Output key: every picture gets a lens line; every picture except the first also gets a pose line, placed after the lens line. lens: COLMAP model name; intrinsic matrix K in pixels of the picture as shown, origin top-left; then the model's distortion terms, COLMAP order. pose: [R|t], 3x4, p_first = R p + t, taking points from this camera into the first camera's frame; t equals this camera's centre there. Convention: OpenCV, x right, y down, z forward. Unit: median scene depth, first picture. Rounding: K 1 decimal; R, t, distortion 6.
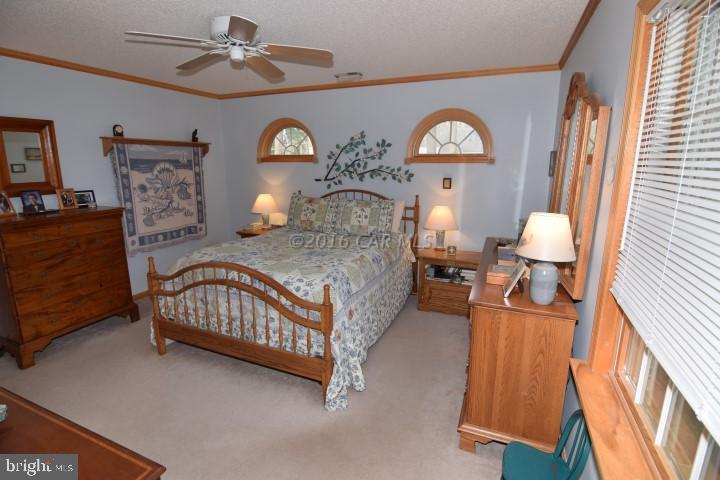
lens RADIAL K [[355.5, 0, 360.7], [0, 355.5, 239.4], [0, 0, 1]] dist [-0.004910, -0.001275]
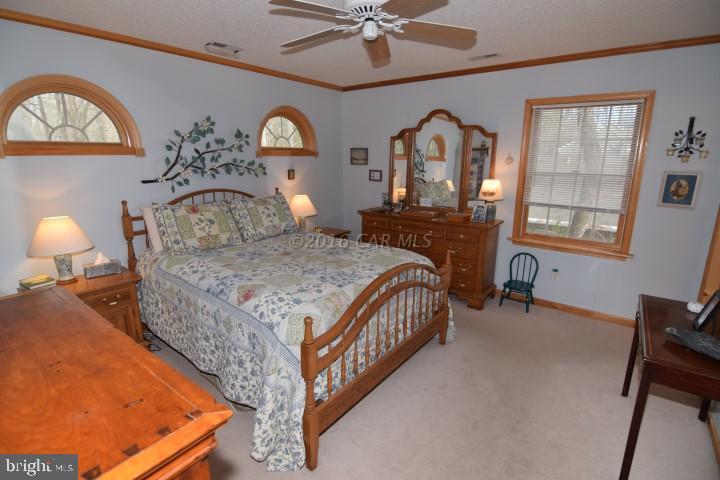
lens RADIAL K [[355.5, 0, 361.3], [0, 355.5, 237.7], [0, 0, 1]] dist [-0.004910, -0.001275]
pose [[0.245524, -0.221718, 0.943694, -0.729336], [0.198733, 0.964328, 0.174860, -0.109785], [-0.948801, 0.144611, 0.280829, 0.480274]]
